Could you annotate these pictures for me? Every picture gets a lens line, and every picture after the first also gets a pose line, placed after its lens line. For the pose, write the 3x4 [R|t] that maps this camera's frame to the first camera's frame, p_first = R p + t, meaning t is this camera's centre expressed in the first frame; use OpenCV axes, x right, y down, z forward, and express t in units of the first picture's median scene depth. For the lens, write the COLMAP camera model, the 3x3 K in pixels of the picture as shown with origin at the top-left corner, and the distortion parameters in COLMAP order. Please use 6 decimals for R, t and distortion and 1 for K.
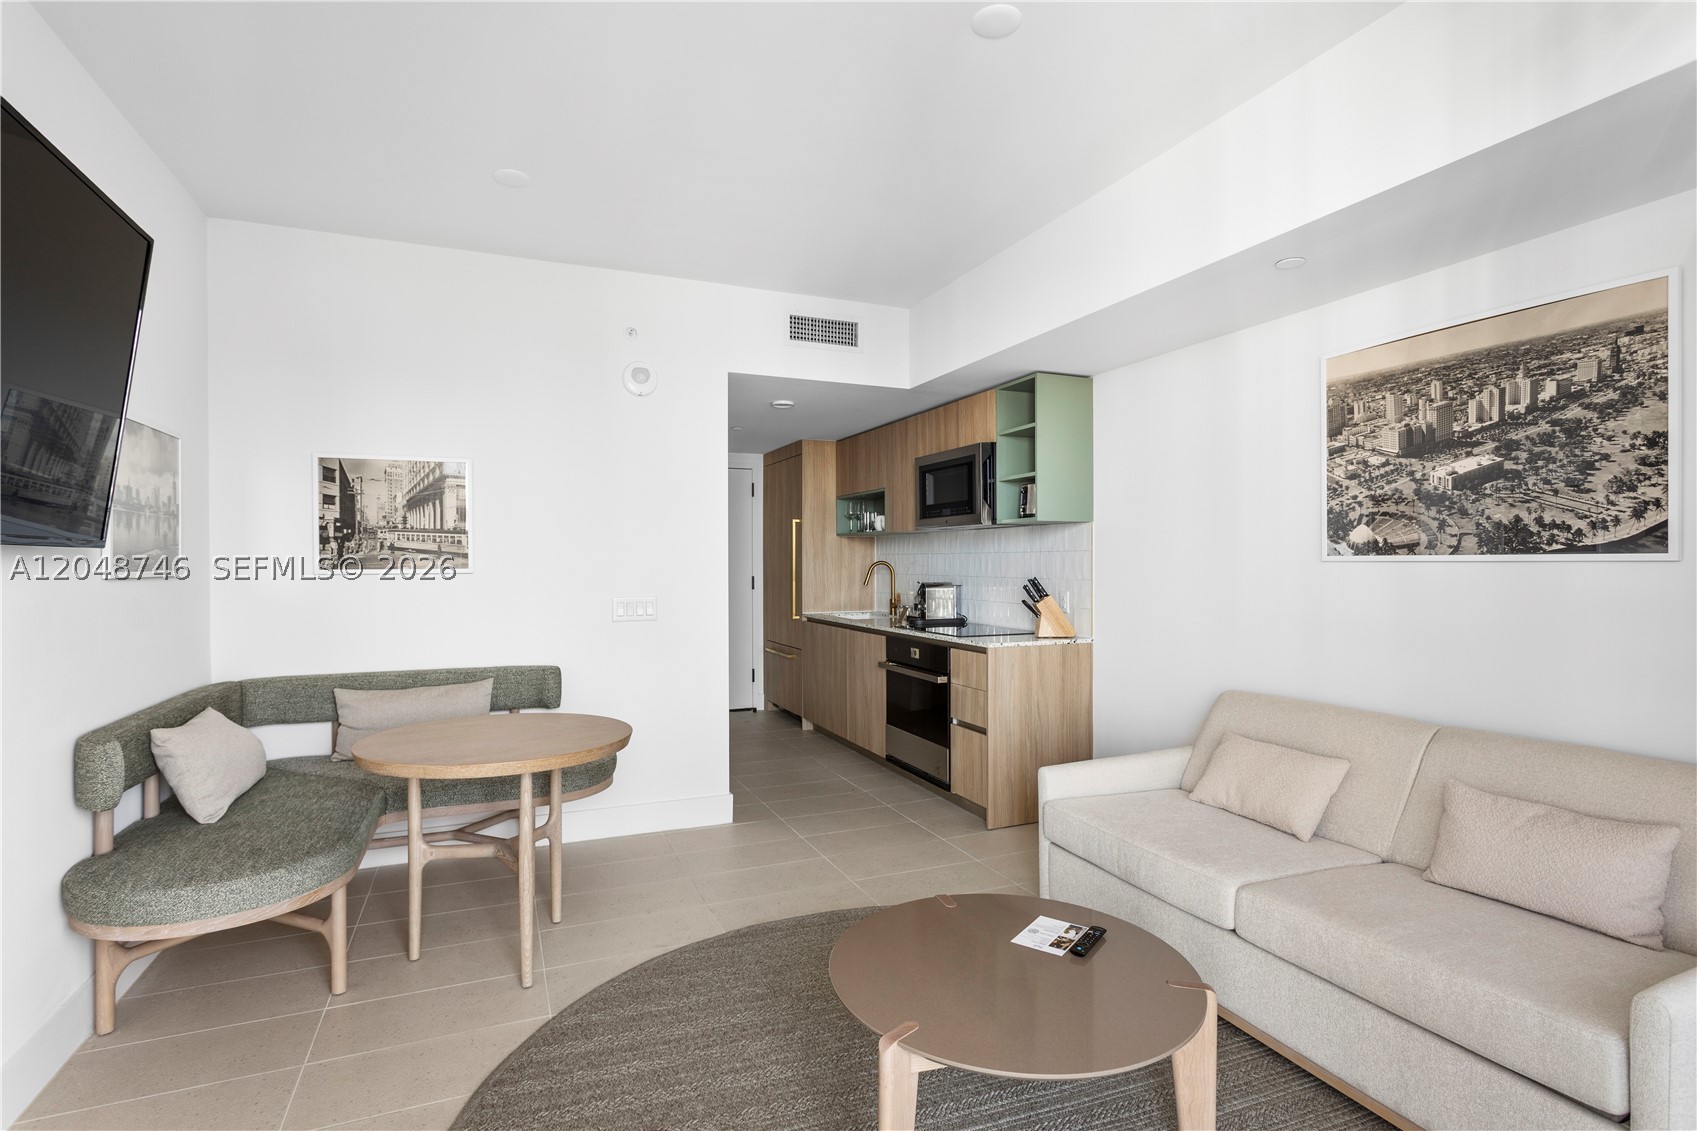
lens RADIAL K [[837.4, 0, 853.3], [0, 837.4, 563.2], [0, 0, 1]] dist [-0.010667, 0.006479]
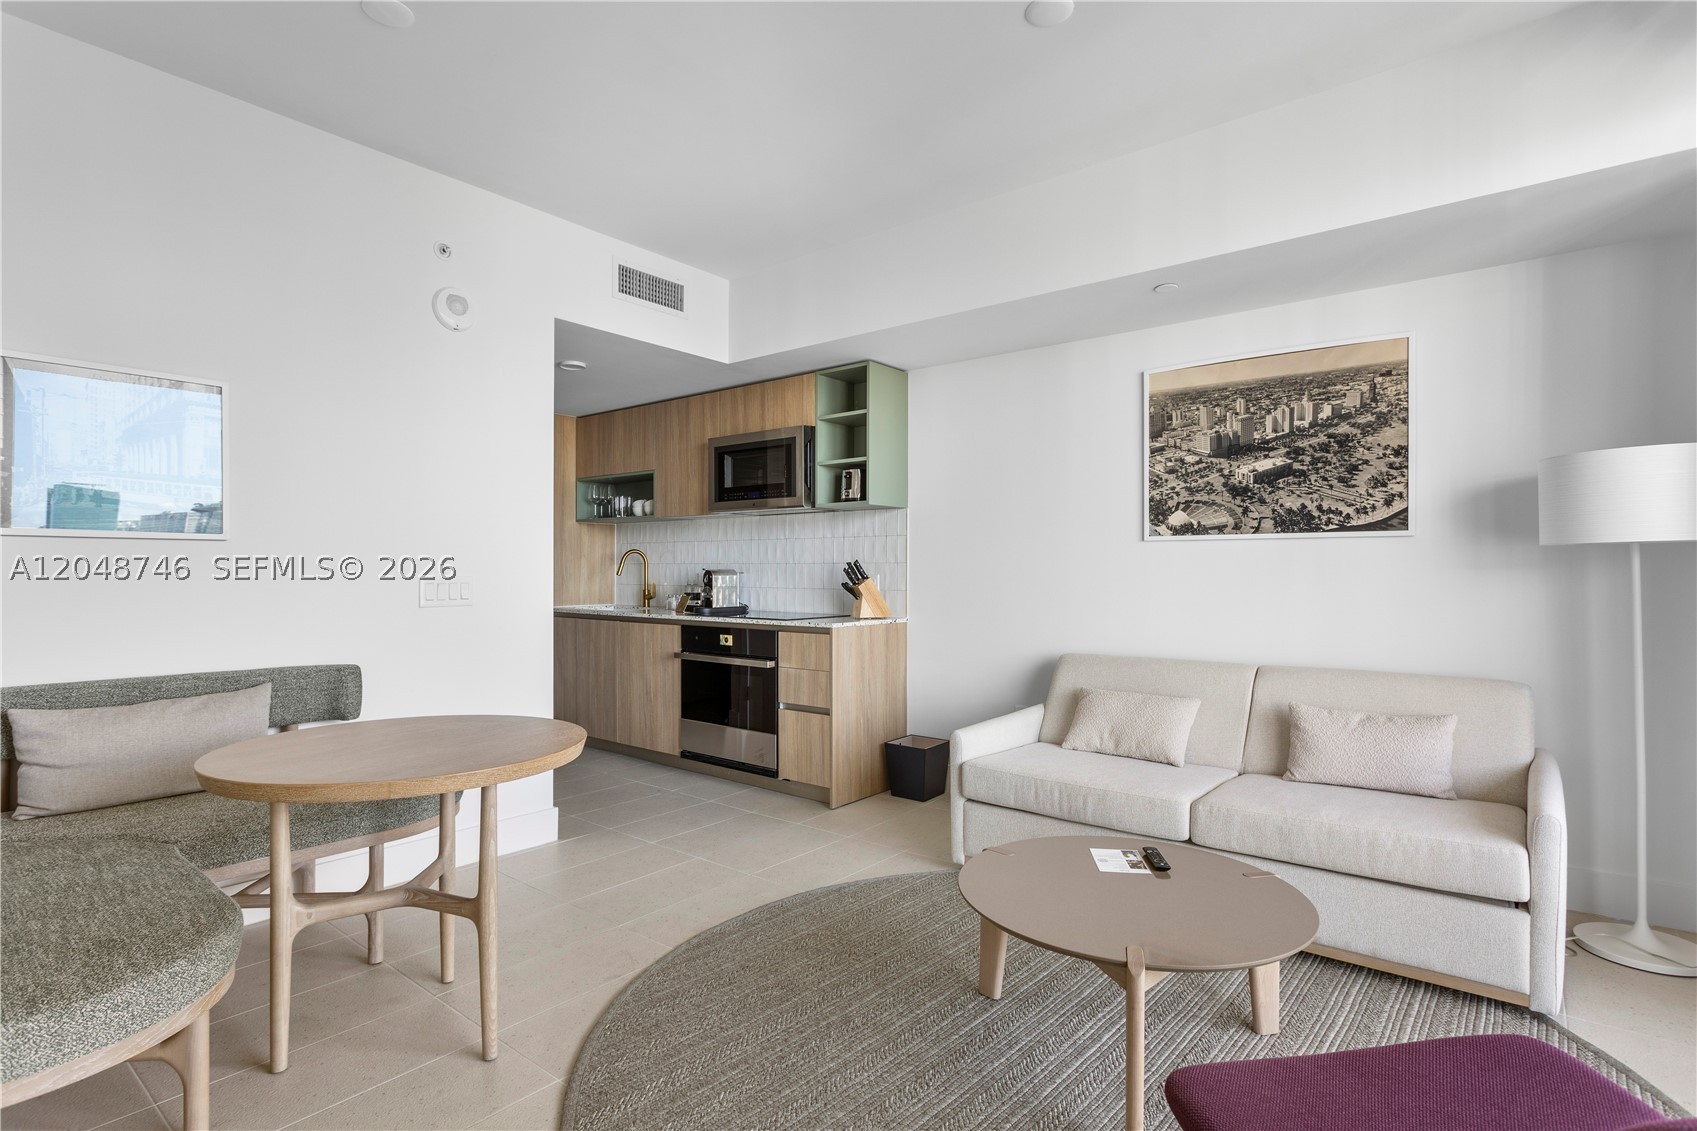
lens RADIAL K [[837.4, 0, 853.8], [0, 837.4, 568.1], [0, 0, 1]] dist [-0.010667, 0.006479]
pose [[0.882338, 0.006012, 0.470578, -0.313796], [-0.003685, 0.999976, -0.005865, 0.037824], [-0.470602, 0.003440, 0.882339, 0.106974]]
